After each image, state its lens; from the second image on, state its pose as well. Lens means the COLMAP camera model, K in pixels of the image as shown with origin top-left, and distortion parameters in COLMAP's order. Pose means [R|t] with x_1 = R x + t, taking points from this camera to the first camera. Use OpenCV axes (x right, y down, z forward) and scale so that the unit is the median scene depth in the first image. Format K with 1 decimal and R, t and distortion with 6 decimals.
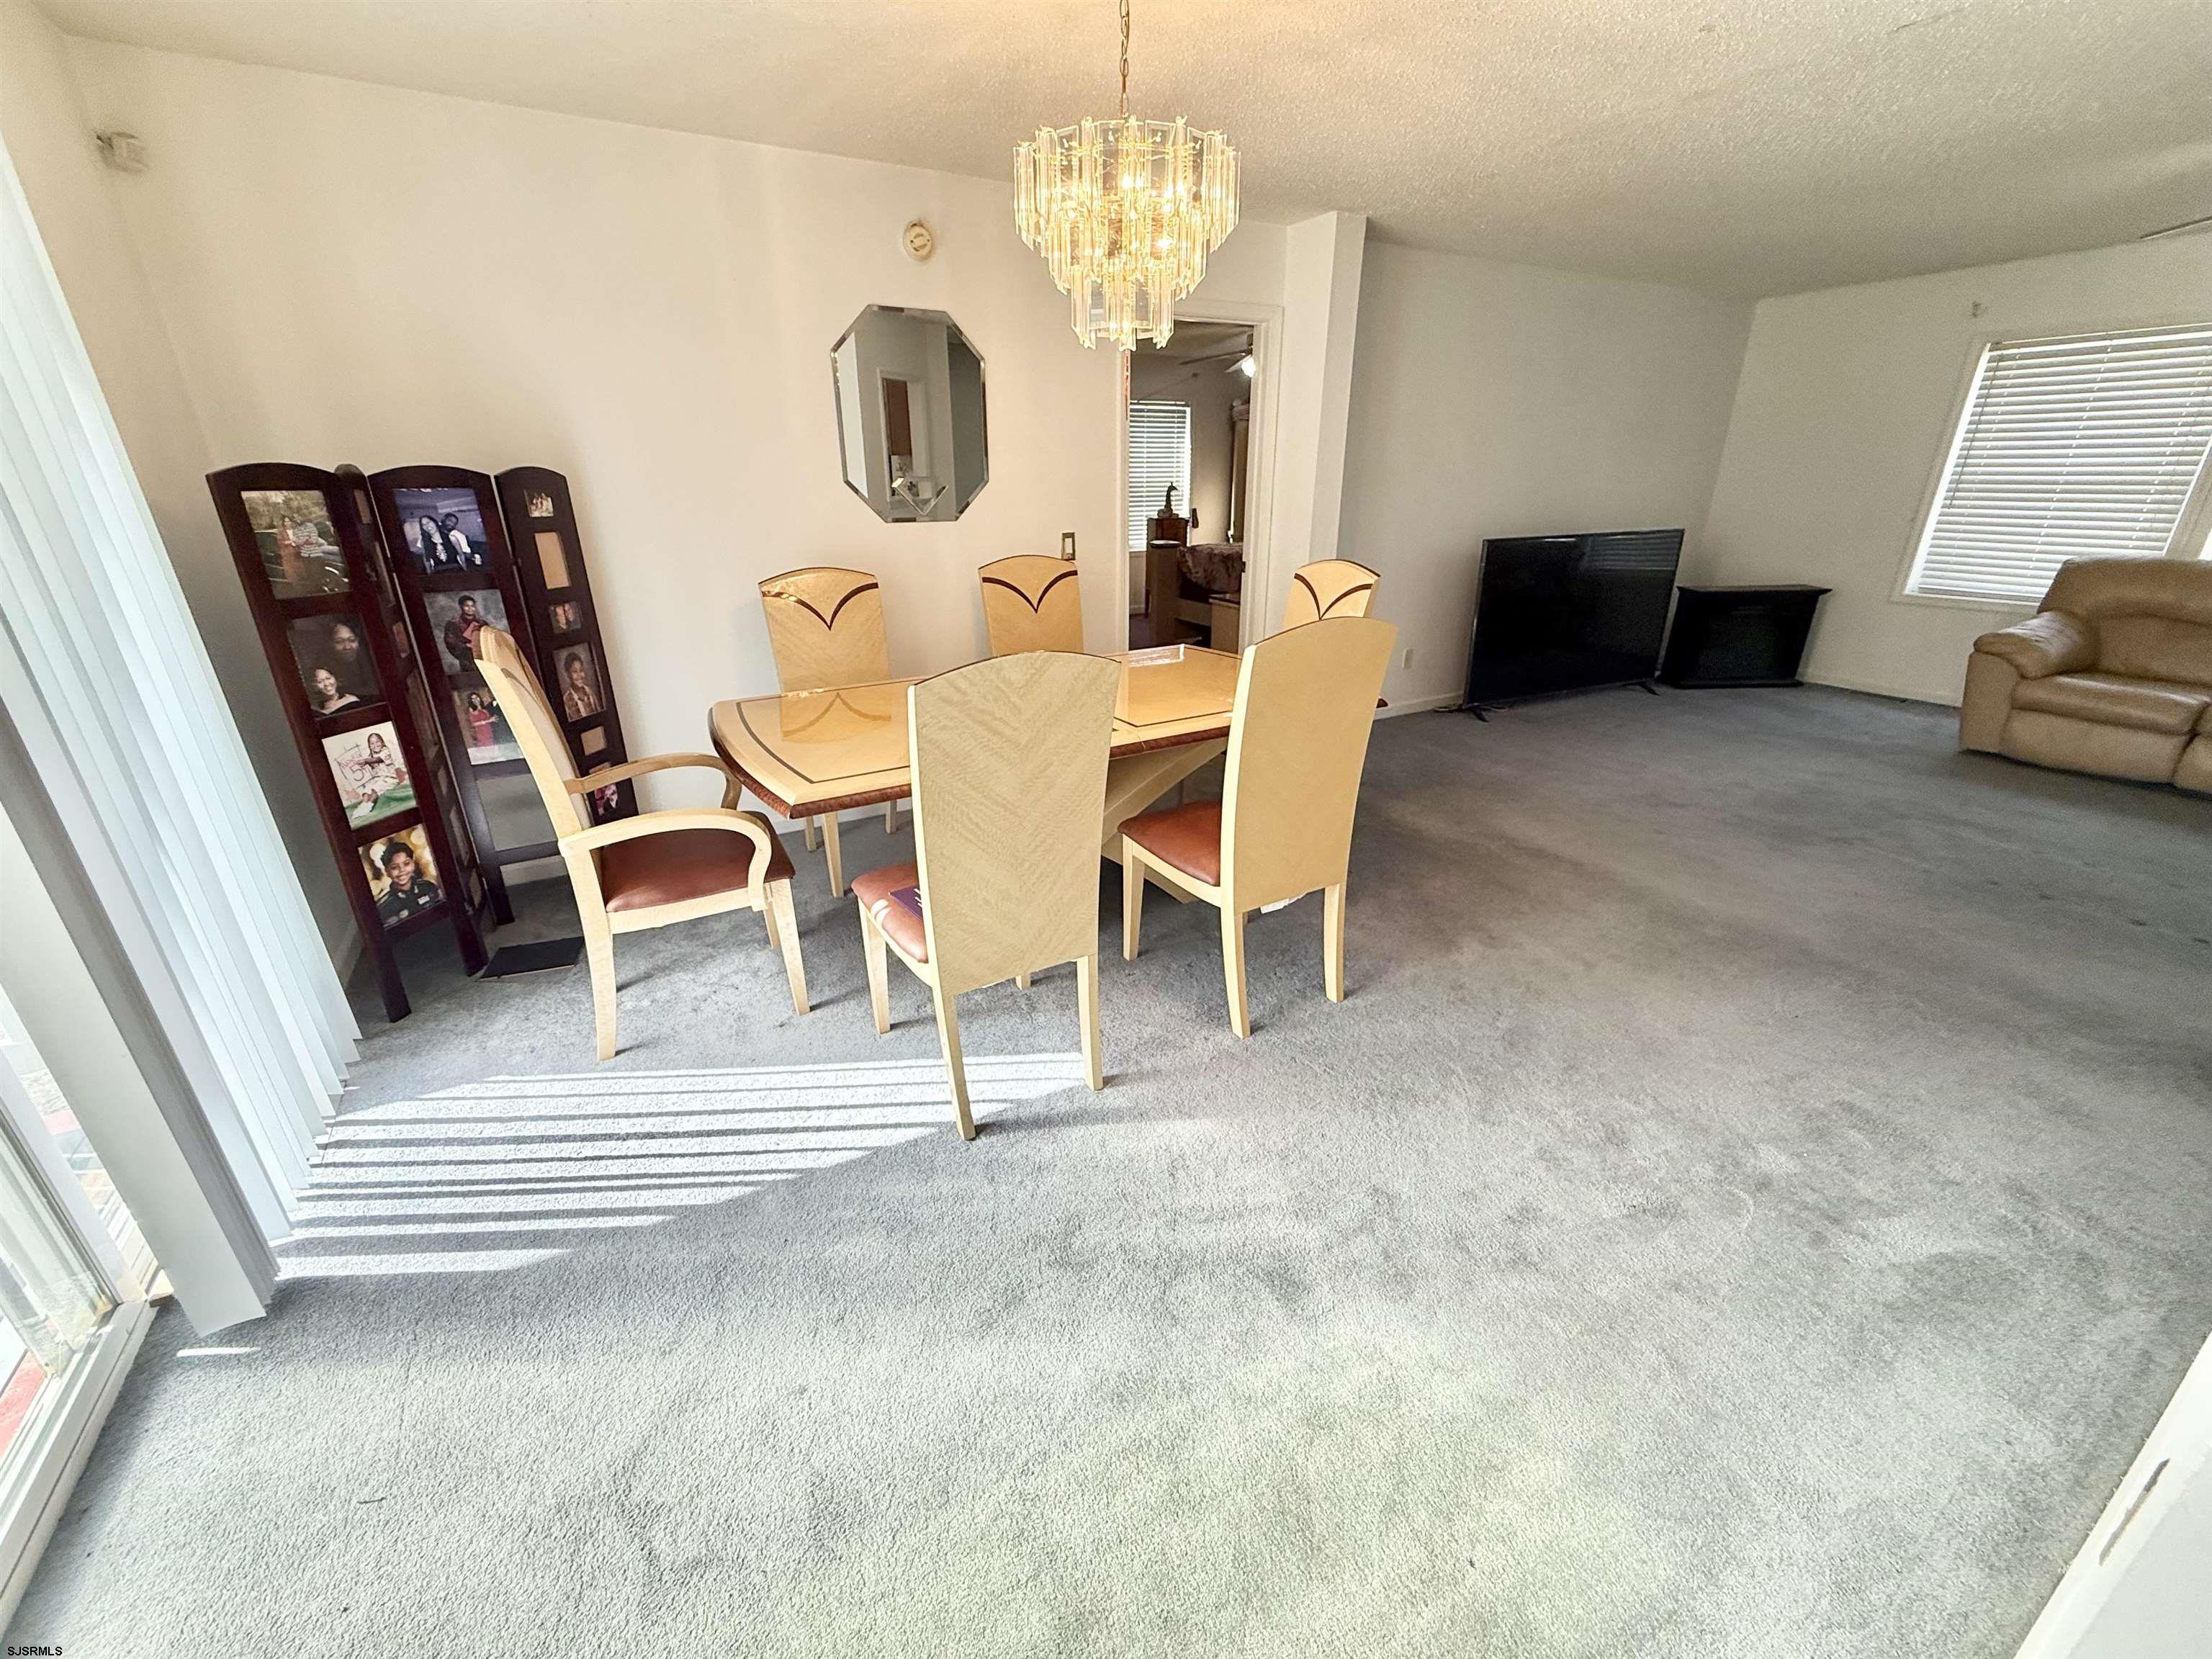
lens RADIAL K [[875.2, 0, 1099.6], [0, 875.2, 822.8], [0, 0, 1]] dist [-0.002263, -0.000355]
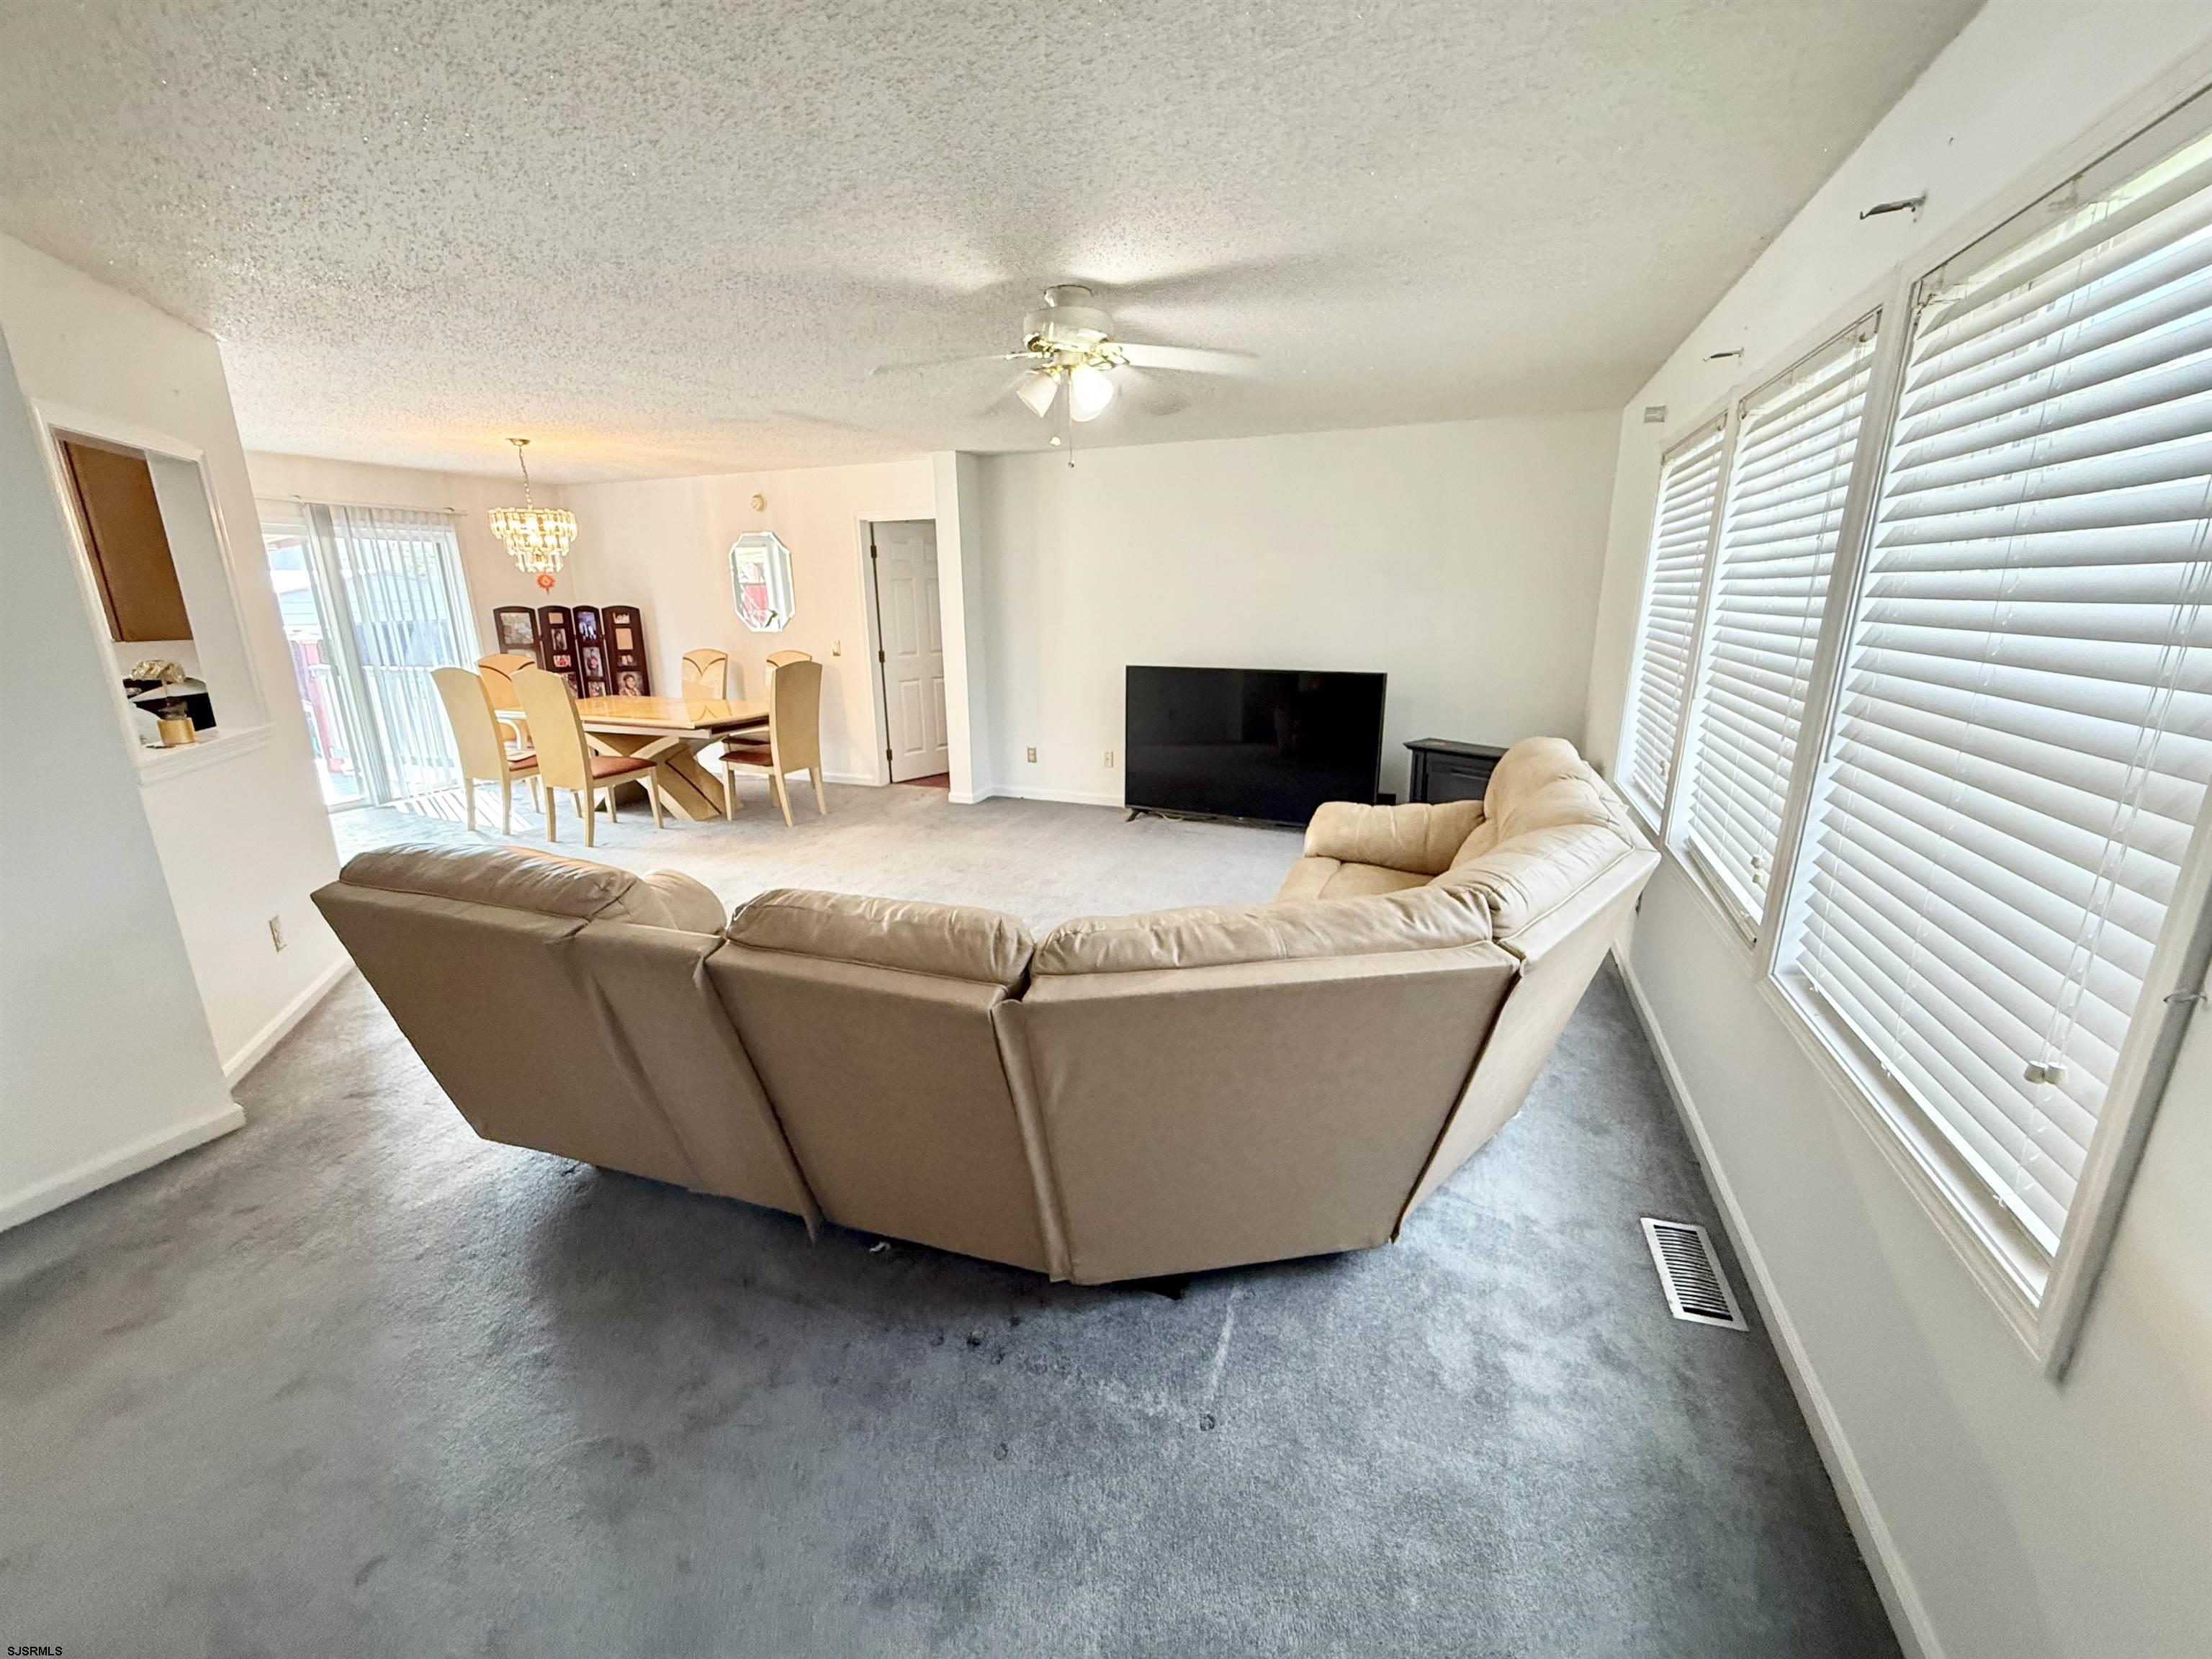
lens RADIAL K [[882.3, 0, 1099.9], [0, 882.3, 830.8], [0, 0, 1]] dist [0.000487, 0.000011]
pose [[0.623375, 0.209398, -0.753363, 2.368985], [-0.286166, 0.957729, 0.029411, -0.232661], [0.727676, 0.197252, 0.656947, 0.405835]]
